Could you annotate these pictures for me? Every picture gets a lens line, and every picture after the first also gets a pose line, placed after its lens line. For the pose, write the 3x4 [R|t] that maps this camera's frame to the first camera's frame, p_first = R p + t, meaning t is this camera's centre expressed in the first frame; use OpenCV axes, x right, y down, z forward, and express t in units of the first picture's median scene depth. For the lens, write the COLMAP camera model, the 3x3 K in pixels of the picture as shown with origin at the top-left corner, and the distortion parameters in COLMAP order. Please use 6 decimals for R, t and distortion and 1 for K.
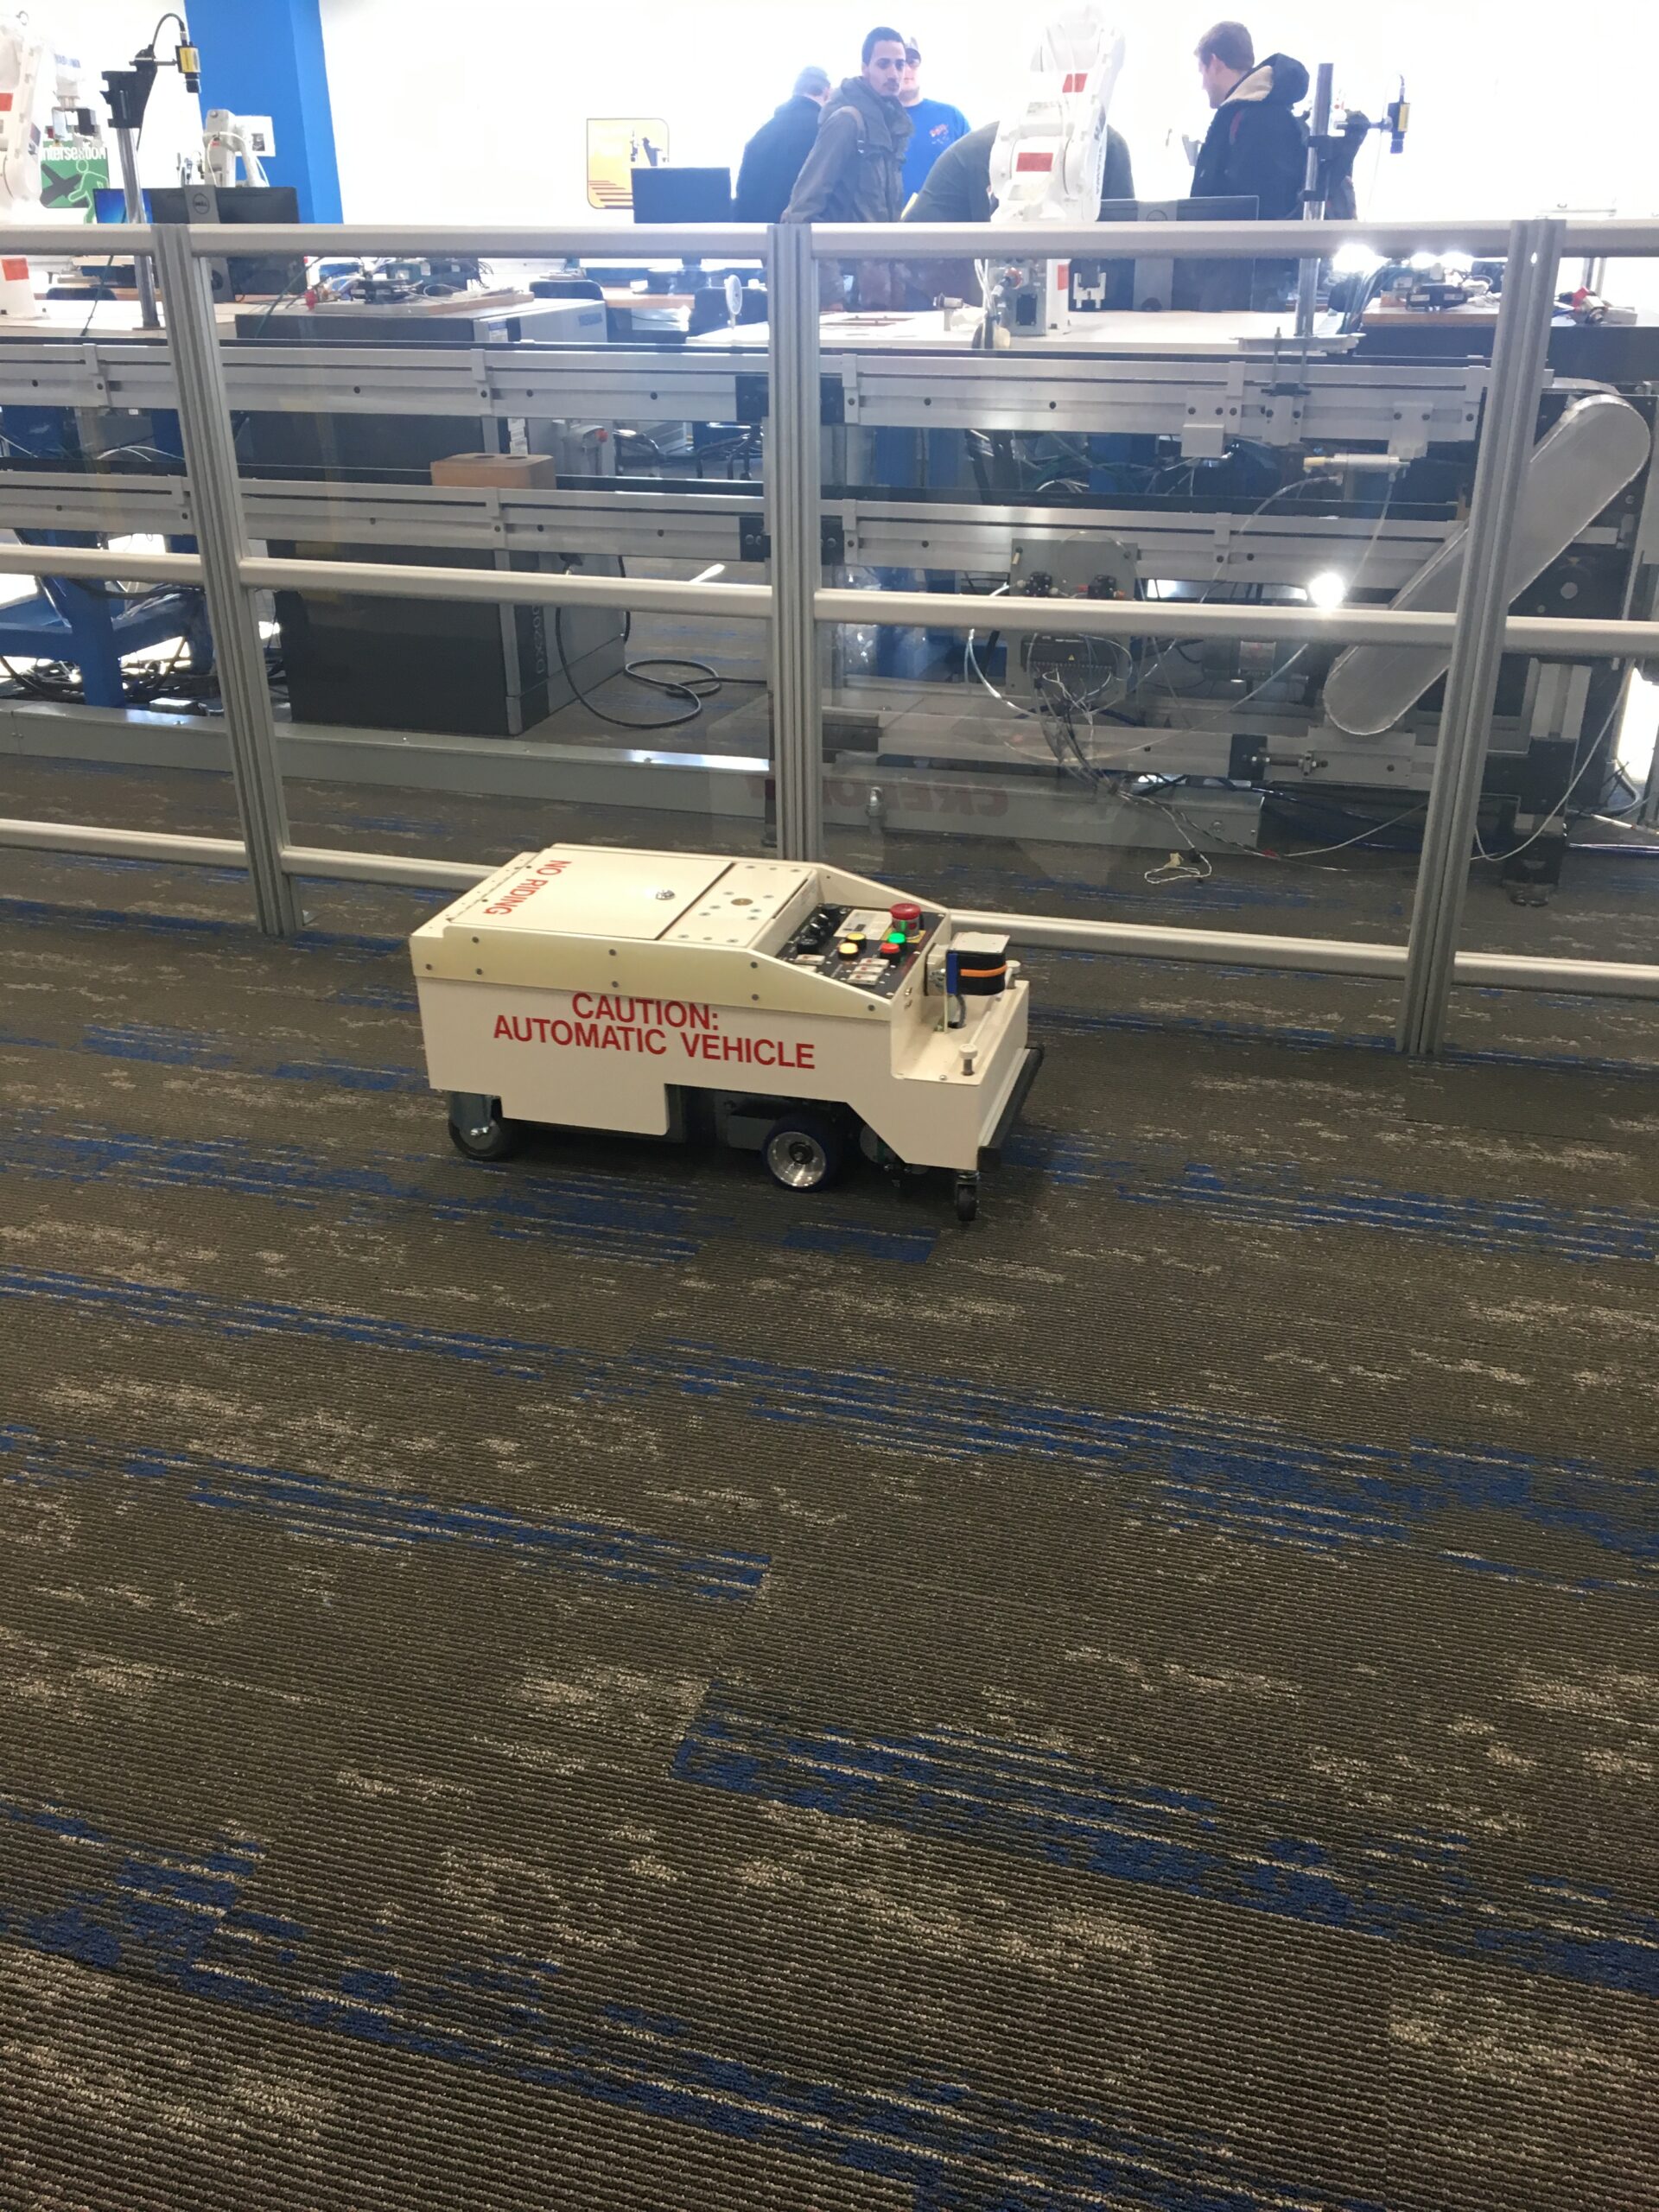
lens RADIAL K [[1858.3, 0, 836.5], [0, 1858.3, 1120.9], [0, 0, 1]] dist [0.050433, -0.057386]
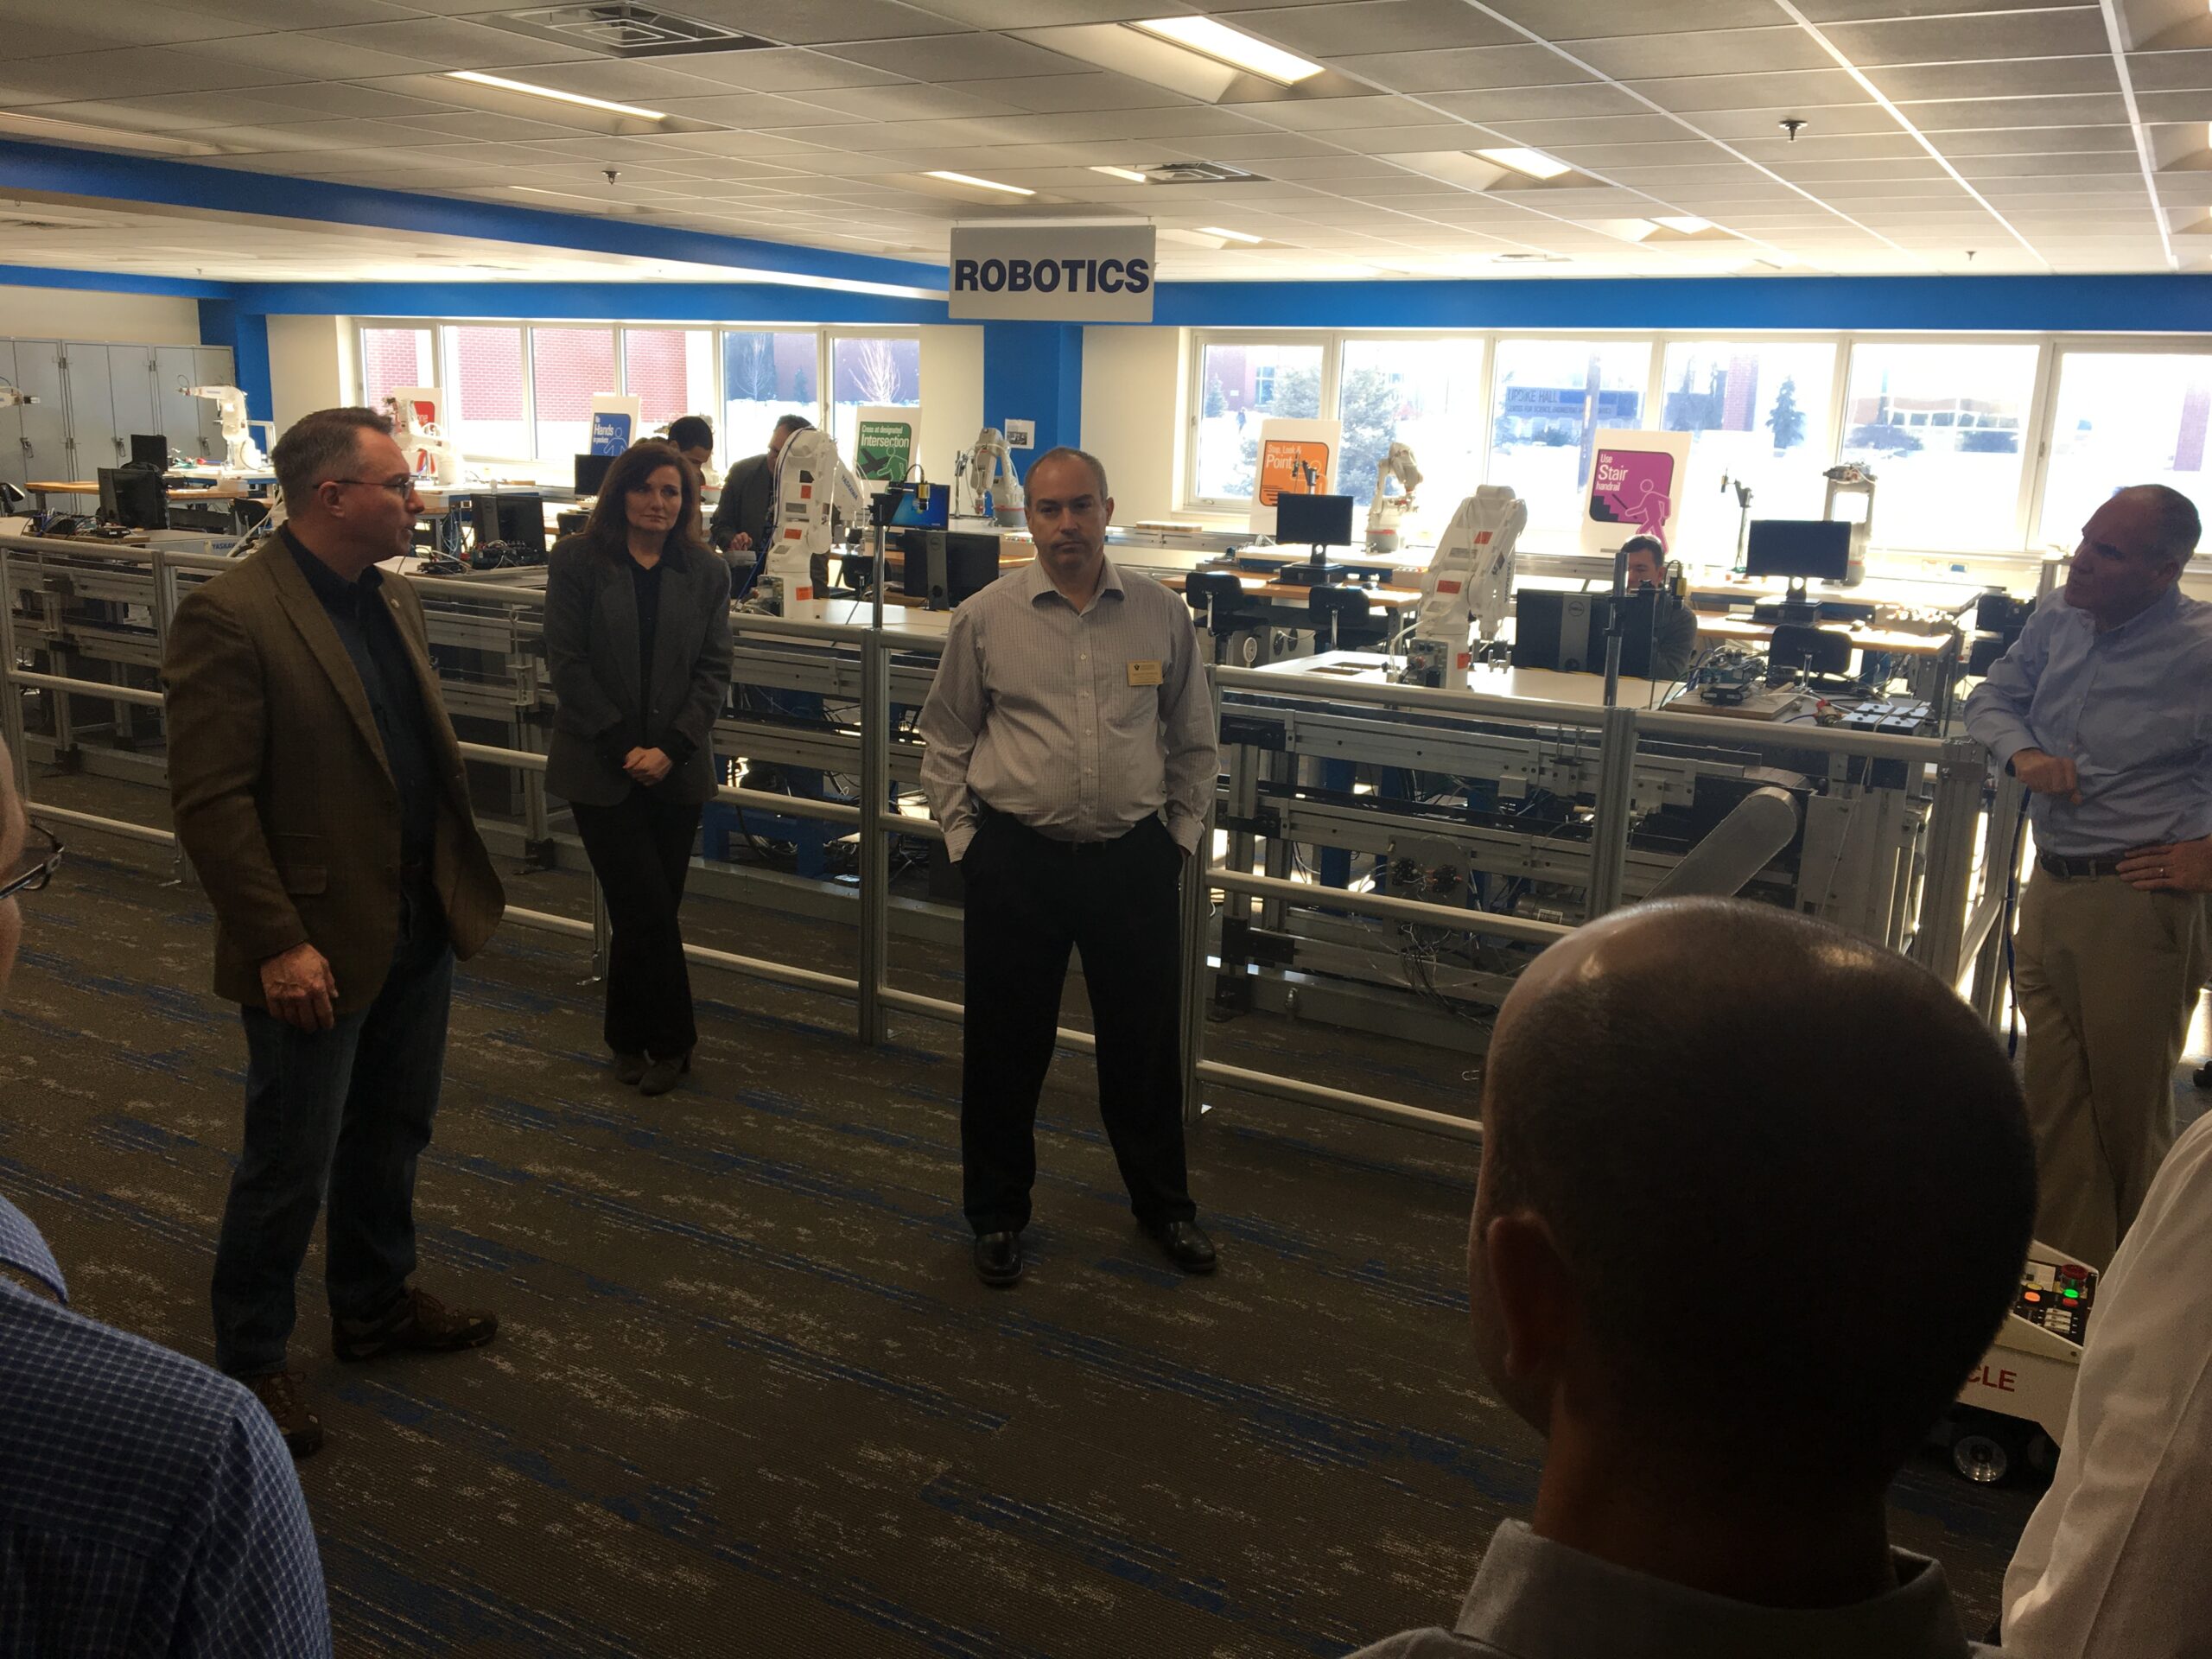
lens RADIAL K [[1858.3, 0, 1111.0], [0, 1858.3, 822.2], [0, 0, 1]] dist [0.050433, -0.057386]
pose [[0.968977, 0.089206, -0.230492, 0.368696], [-0.141508, 0.964844, -0.221476, 0.056259], [0.202632, 0.247221, 0.947535, -0.727531]]
